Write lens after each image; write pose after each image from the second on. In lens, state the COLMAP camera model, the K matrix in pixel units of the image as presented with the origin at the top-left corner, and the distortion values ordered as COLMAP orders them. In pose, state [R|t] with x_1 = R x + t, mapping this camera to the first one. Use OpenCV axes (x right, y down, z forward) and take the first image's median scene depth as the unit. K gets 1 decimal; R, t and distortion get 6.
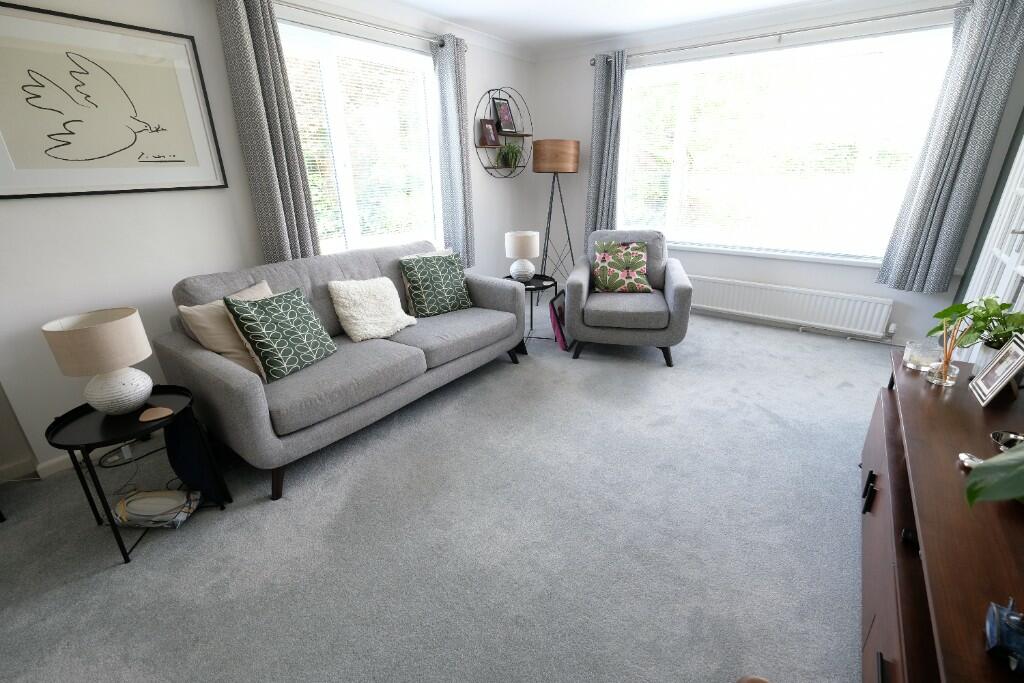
lens RADIAL K [[447.4, 0, 509.8], [0, 447.4, 337.7], [0, 0, 1]] dist [0.002609, -0.000059]
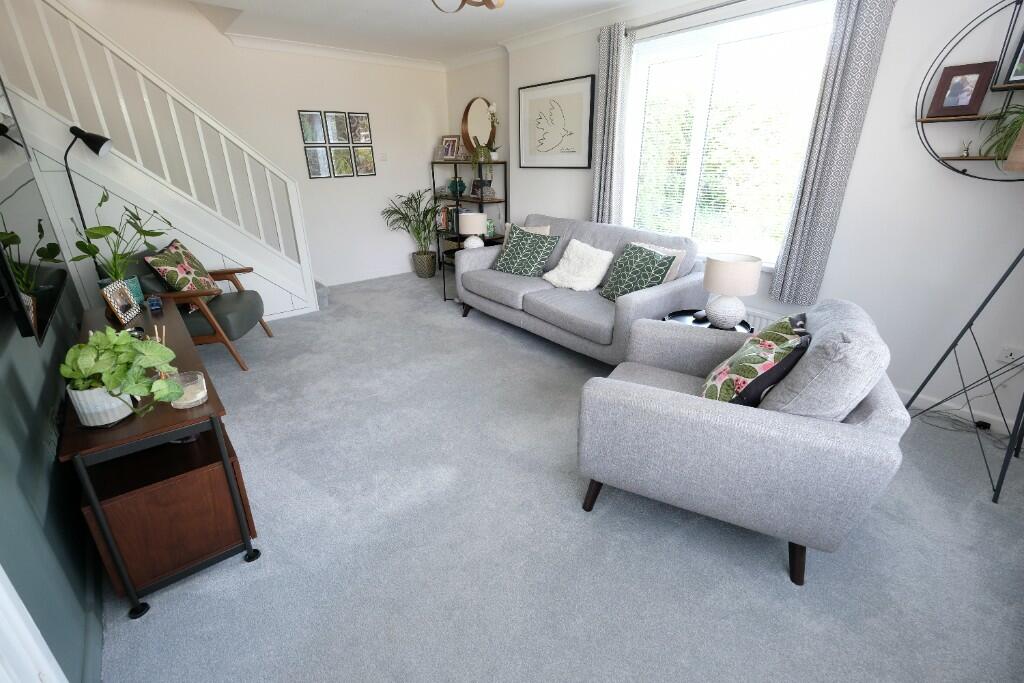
lens RADIAL K [[447.4, 0, 513.9], [0, 447.4, 339.1], [0, 0, 1]] dist [0.002609, -0.000059]
pose [[-0.230267, 0.387309, -0.892731, 1.062697], [-0.338458, 0.828233, 0.446627, -0.451840], [0.912372, 0.404996, -0.059626, 1.096341]]
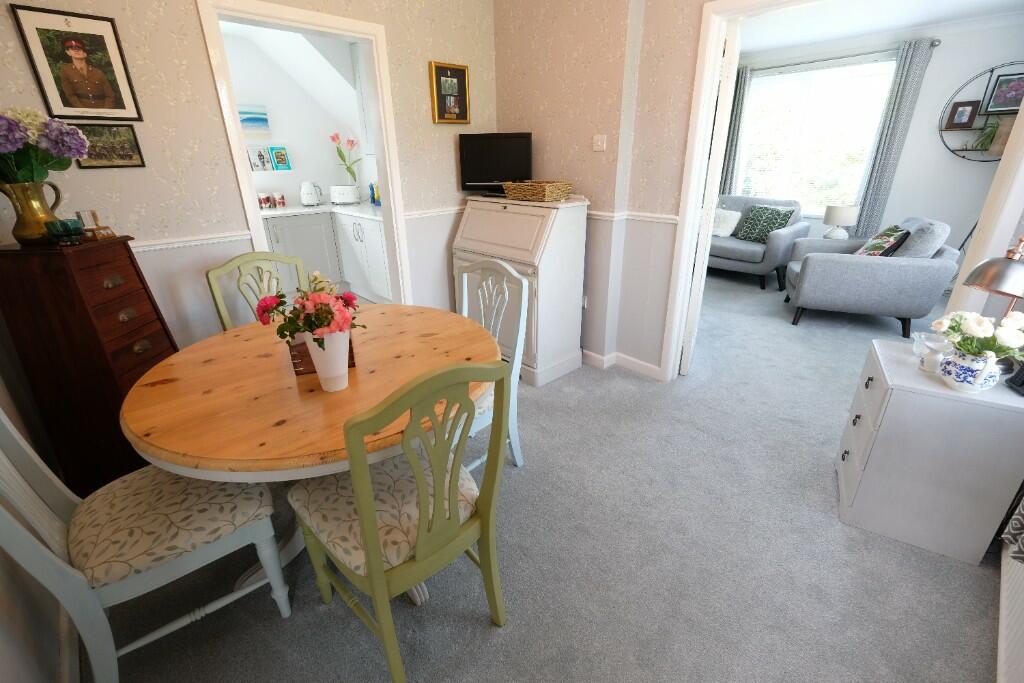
lens RADIAL K [[447.4, 0, 509.6], [0, 447.4, 339.8], [0, 0, 1]] dist [0.002609, -0.000059]
pose [[-0.180575, 0.398218, -0.899342, 2.030001], [-0.335608, 0.834550, 0.436914, -0.222531], [0.924532, 0.380722, -0.017053, 0.436374]]
